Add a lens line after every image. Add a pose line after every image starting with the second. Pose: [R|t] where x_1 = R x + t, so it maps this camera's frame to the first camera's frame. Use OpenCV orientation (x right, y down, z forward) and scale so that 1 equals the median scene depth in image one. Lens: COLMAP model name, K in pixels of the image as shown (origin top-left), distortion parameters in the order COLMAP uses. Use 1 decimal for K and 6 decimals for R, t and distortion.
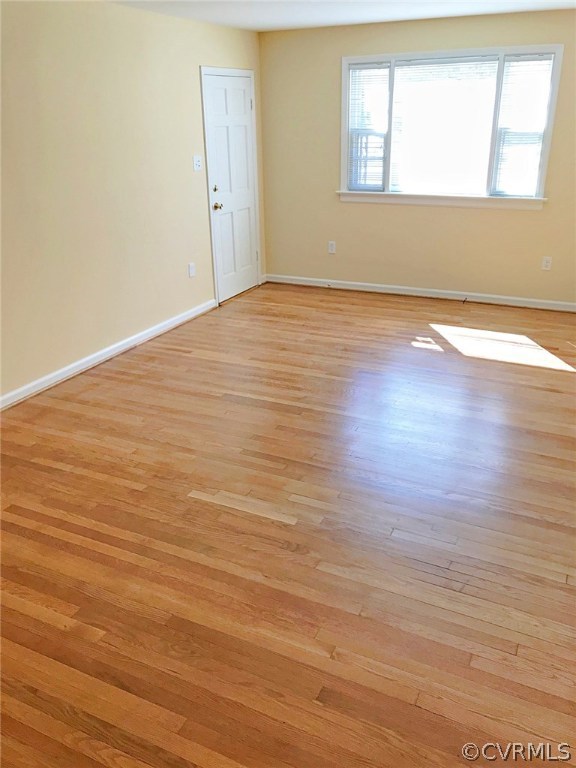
lens RADIAL K [[630.3, 0, 288.0], [0, 630.3, 384.0], [0, 0, 1]] dist [0.006486, 0.007622]
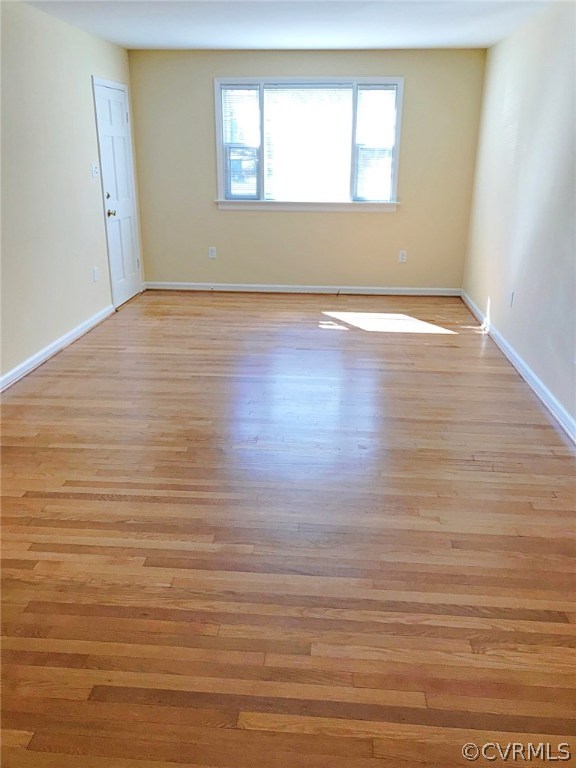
lens RADIAL K [[630.3, 0, 288.0], [0, 630.3, 384.0], [0, 0, 1]] dist [0.006486, 0.007622]
pose [[0.933473, -0.102090, 0.343810, -0.235626], [0.118680, 0.992552, -0.027500, 0.058088], [-0.338442, 0.066474, 0.938636, -0.038719]]
